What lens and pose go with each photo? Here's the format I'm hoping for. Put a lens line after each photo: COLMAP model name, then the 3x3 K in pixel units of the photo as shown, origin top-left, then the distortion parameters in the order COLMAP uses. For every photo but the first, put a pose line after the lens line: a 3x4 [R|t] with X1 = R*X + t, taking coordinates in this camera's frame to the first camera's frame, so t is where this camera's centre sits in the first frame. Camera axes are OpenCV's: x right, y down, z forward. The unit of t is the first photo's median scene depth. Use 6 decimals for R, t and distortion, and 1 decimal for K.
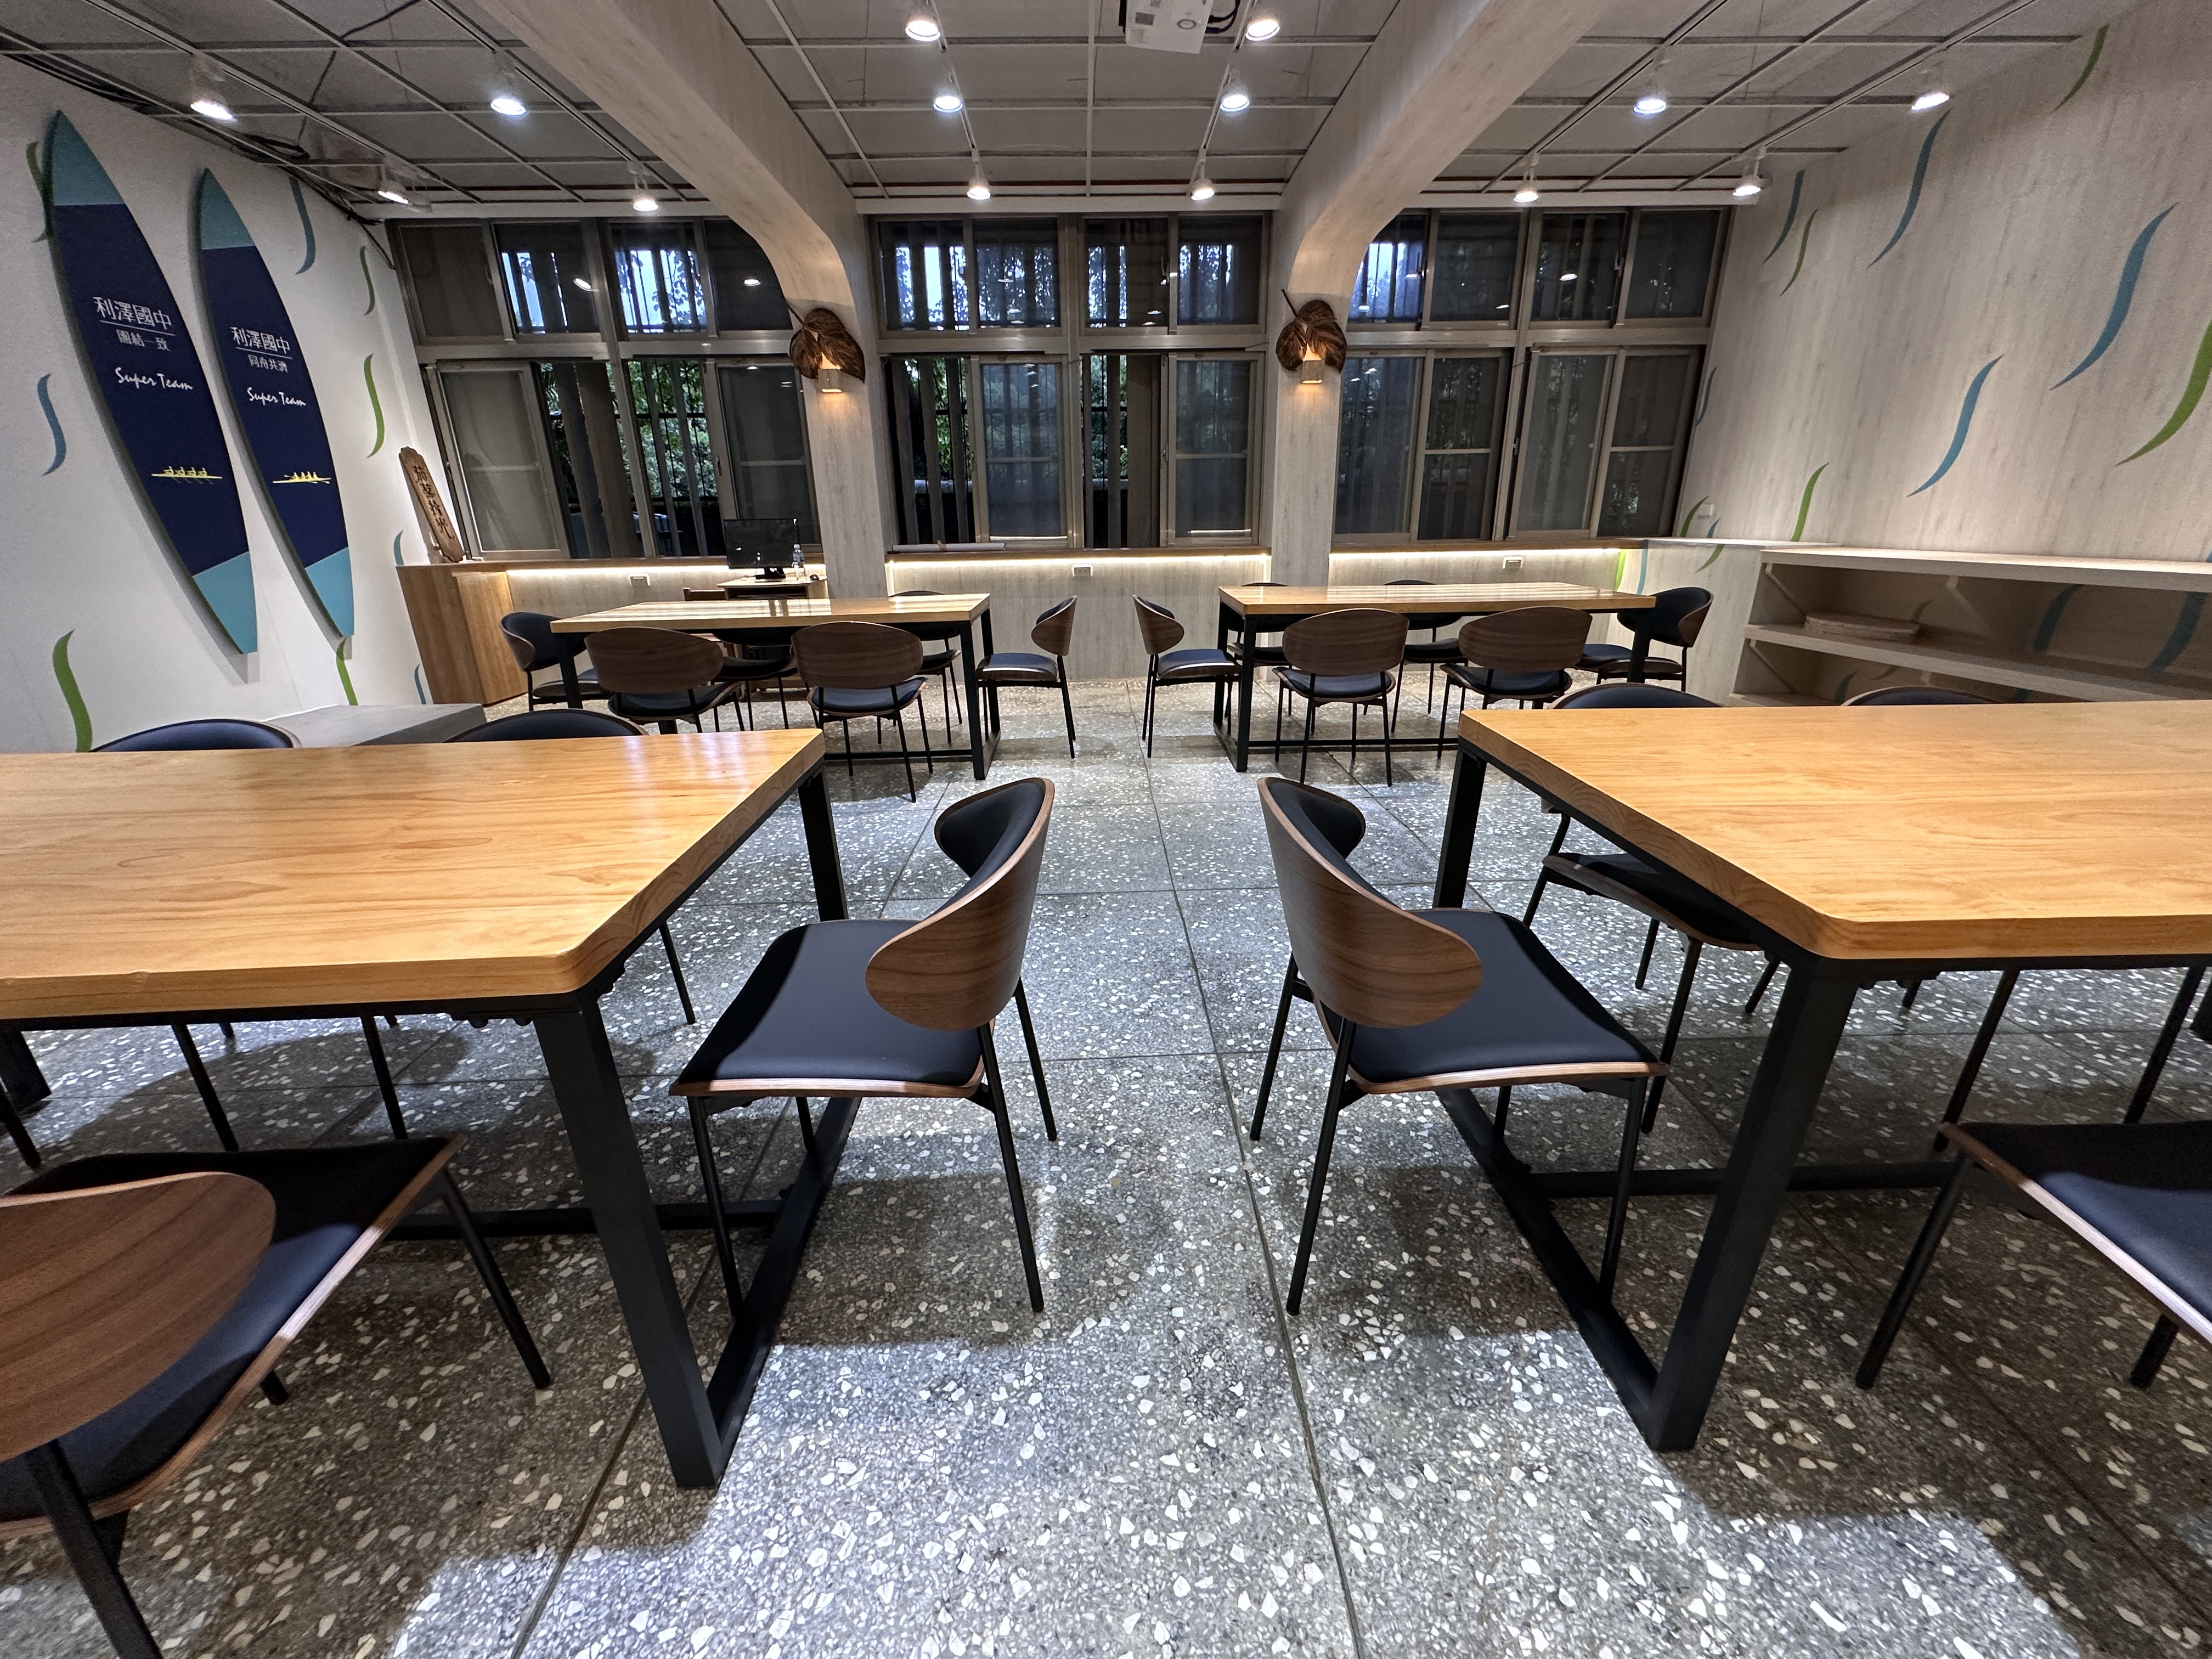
lens RADIAL K [[886.9, 0, 1106.0], [0, 886.9, 829.5], [0, 0, 1]] dist [-0.002606, 0.000810]
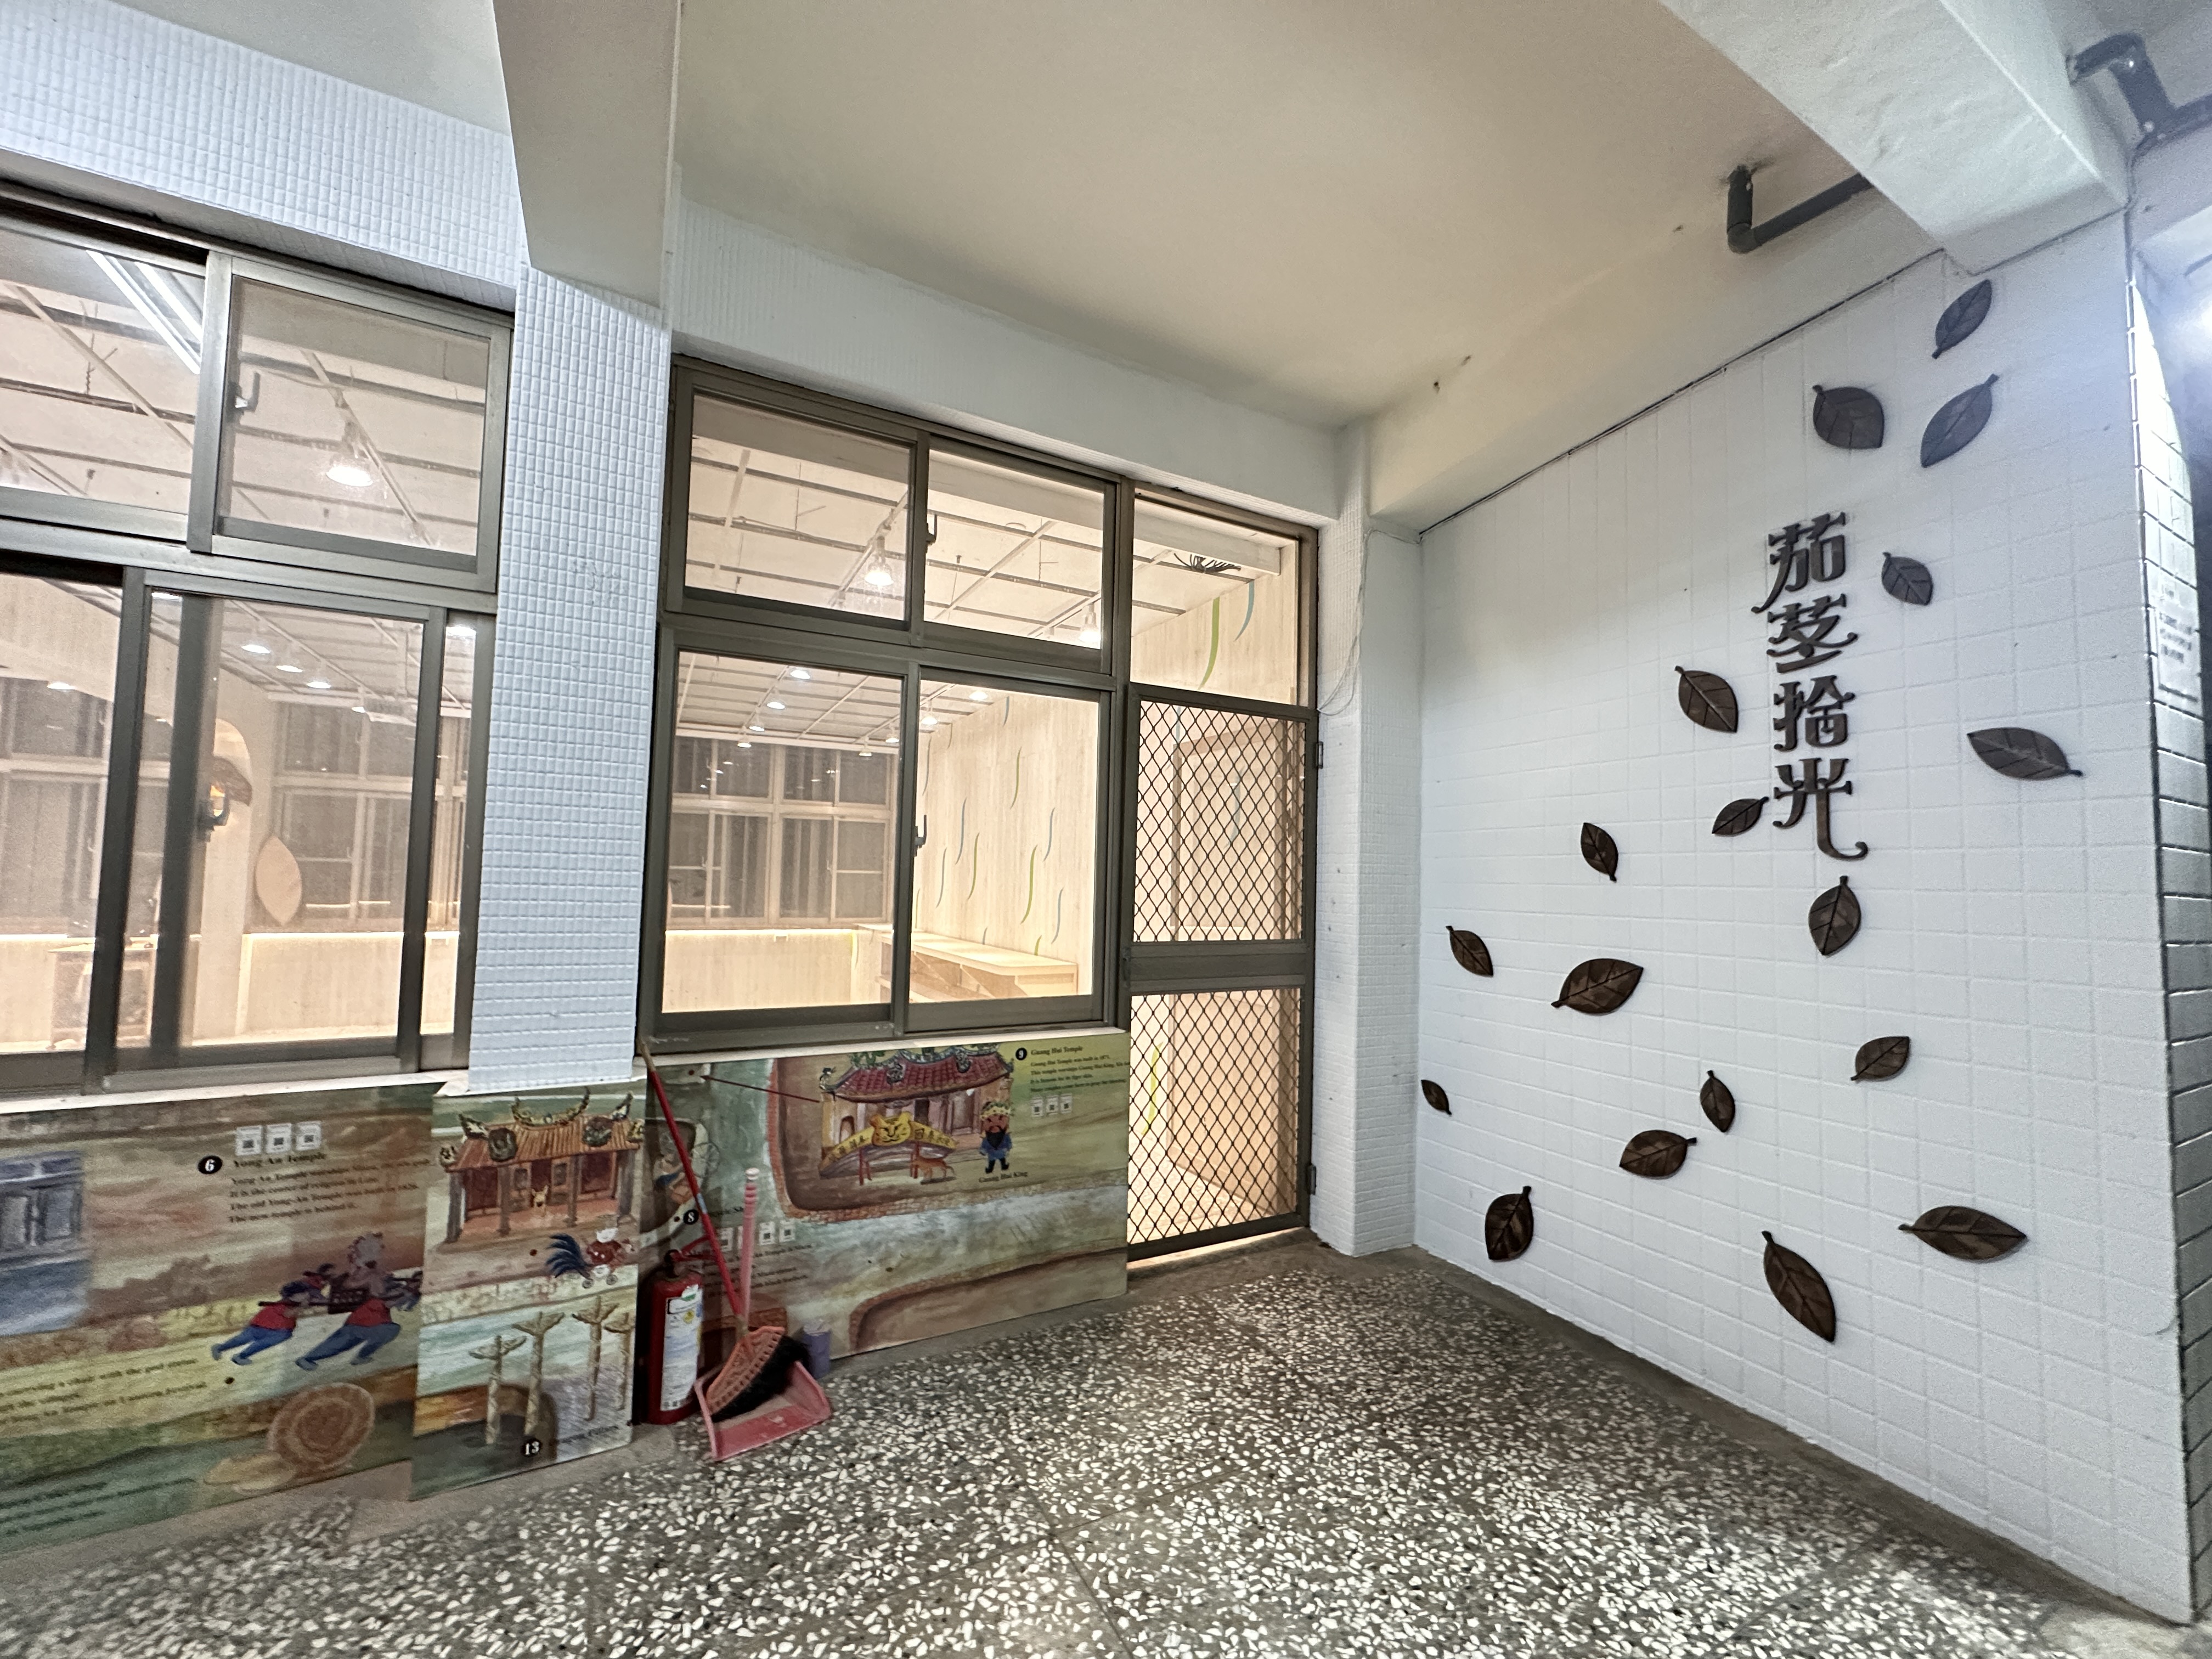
lens RADIAL K [[886.9, 0, 1106.0], [0, 886.9, 829.5], [0, 0, 1]] dist [-0.002606, 0.000810]
pose [[0.891998, 0.061821, 0.447791, 0.388321], [0.116246, 0.925918, -0.359392, 0.225746], [-0.436836, 0.372631, 0.818731, -0.889318]]
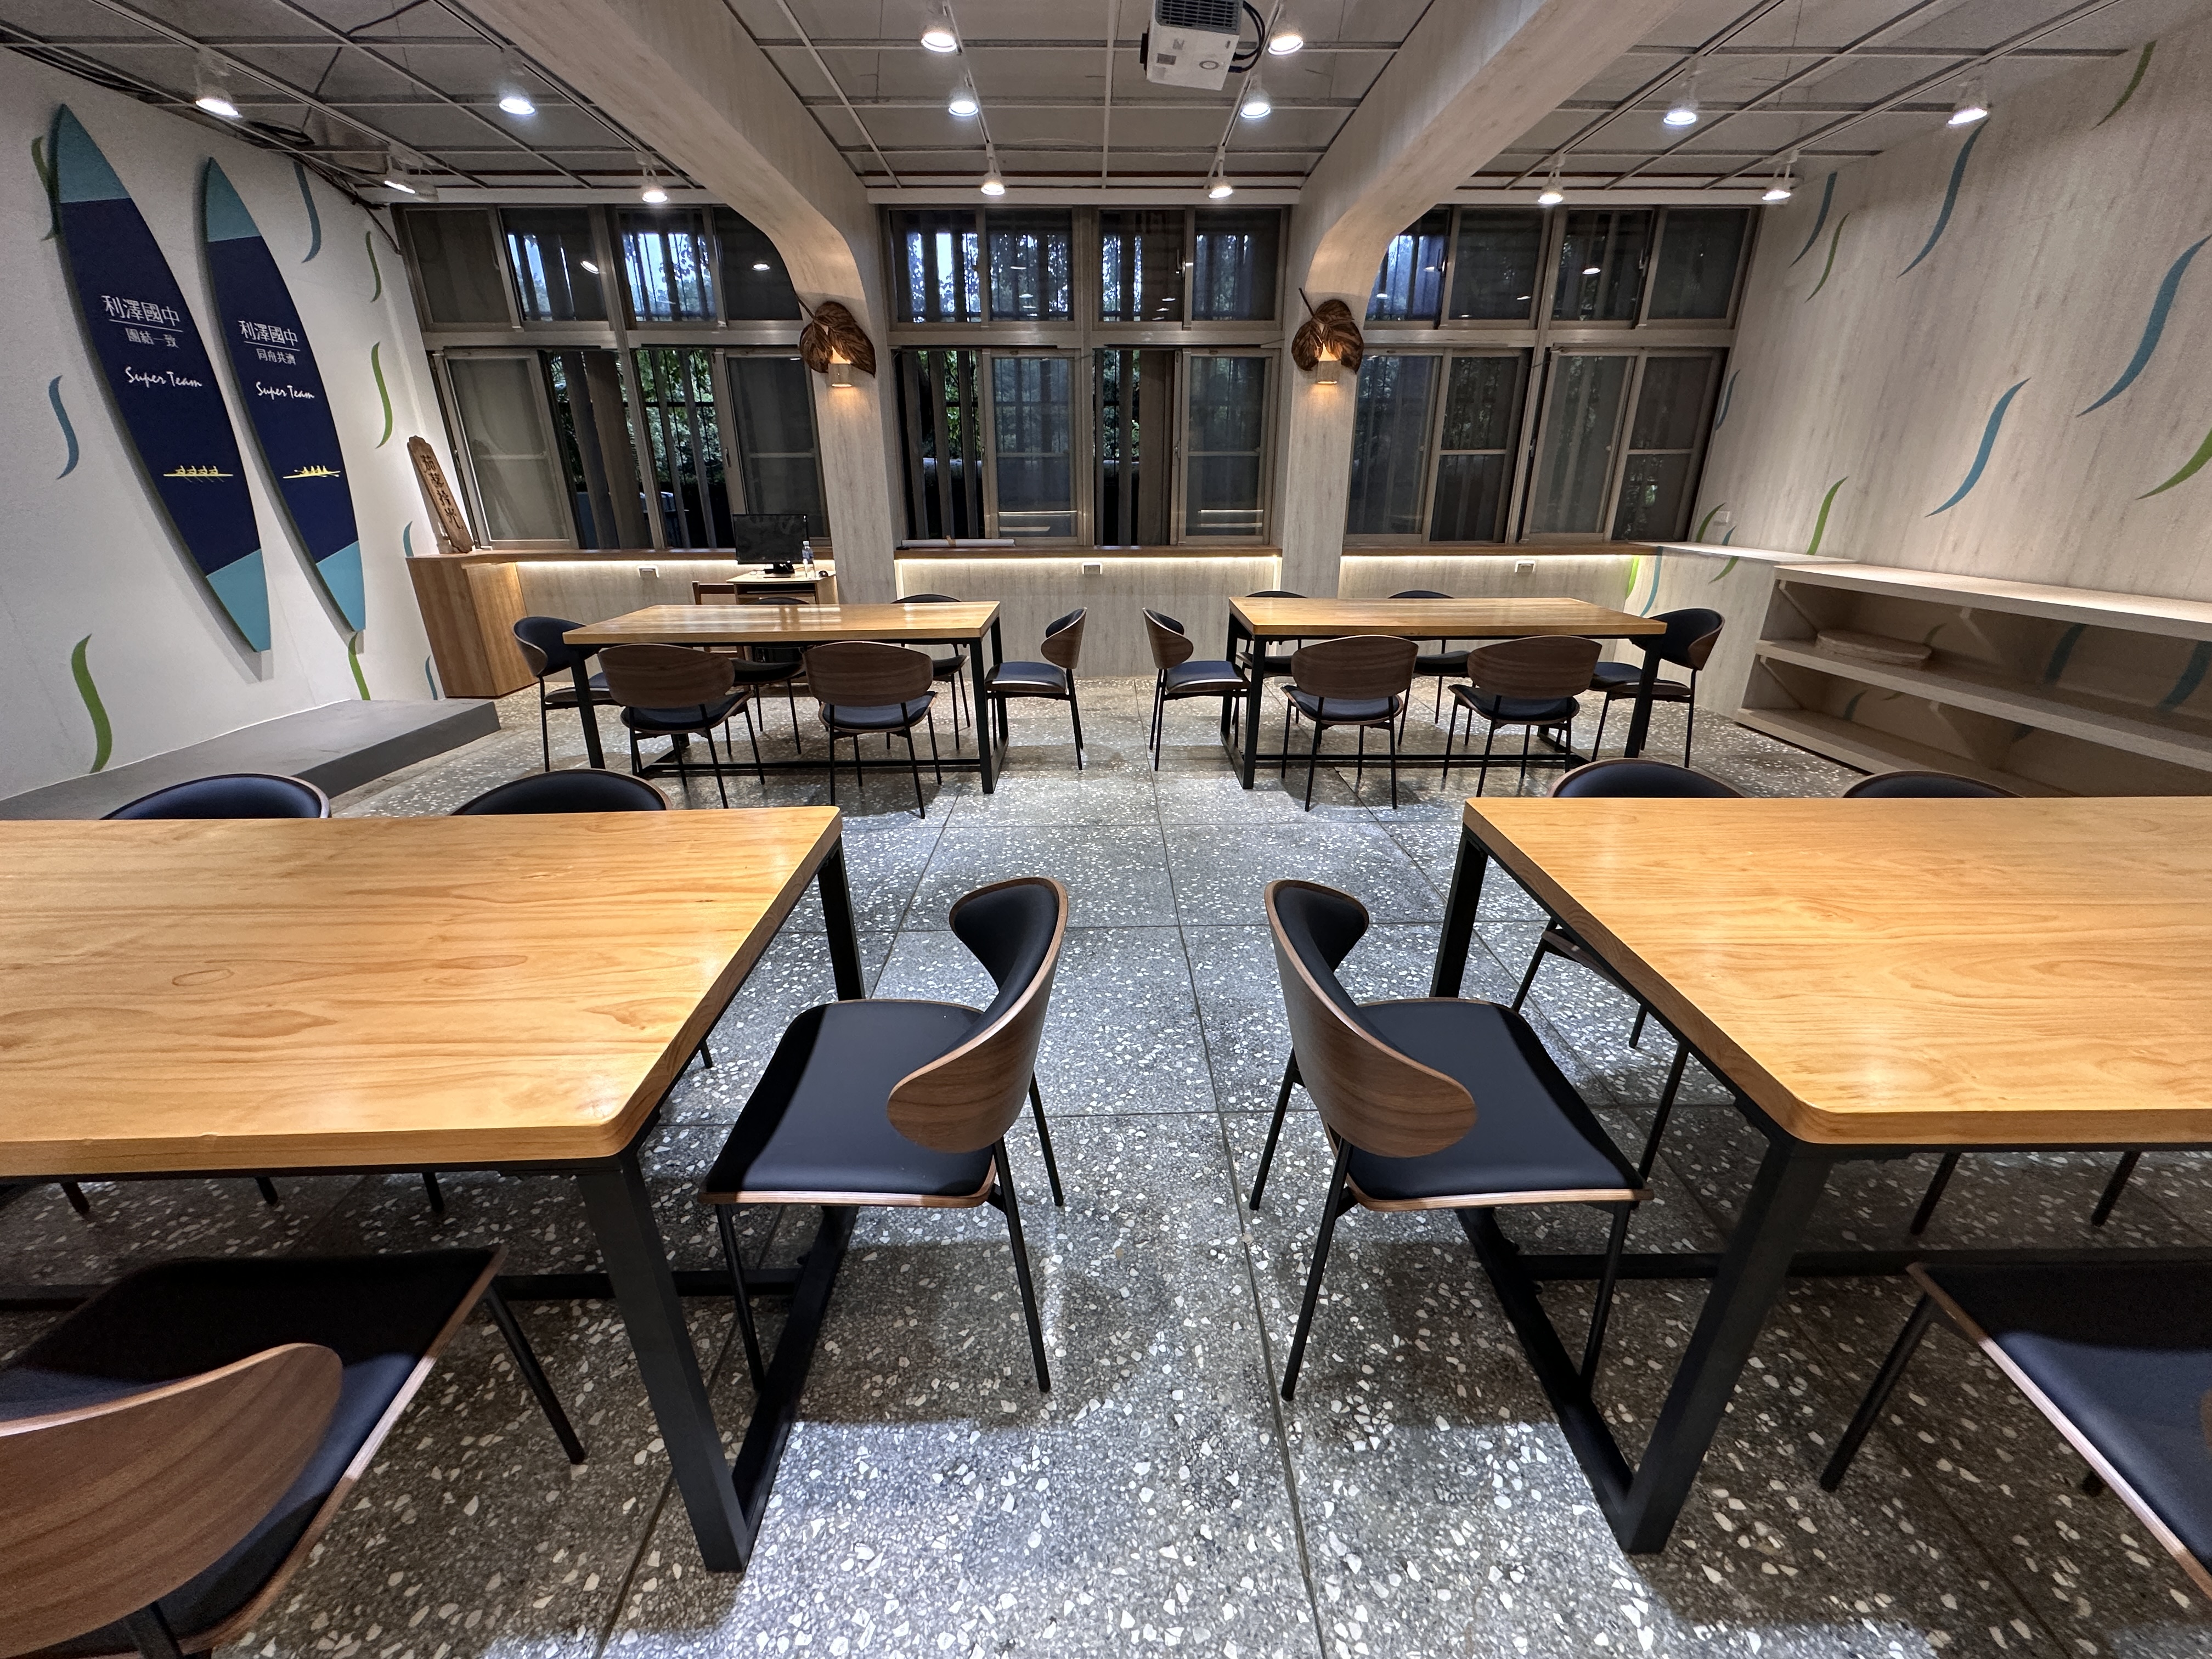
lens RADIAL K [[886.9, 0, 1106.0], [0, 886.9, 829.5], [0, 0, 1]] dist [-0.002606, 0.000810]
pose [[0.999867, 0.015804, -0.004077, -0.003312], [-0.015646, 0.999217, 0.036350, -0.051446], [0.004649, -0.036281, 0.999331, -0.008399]]
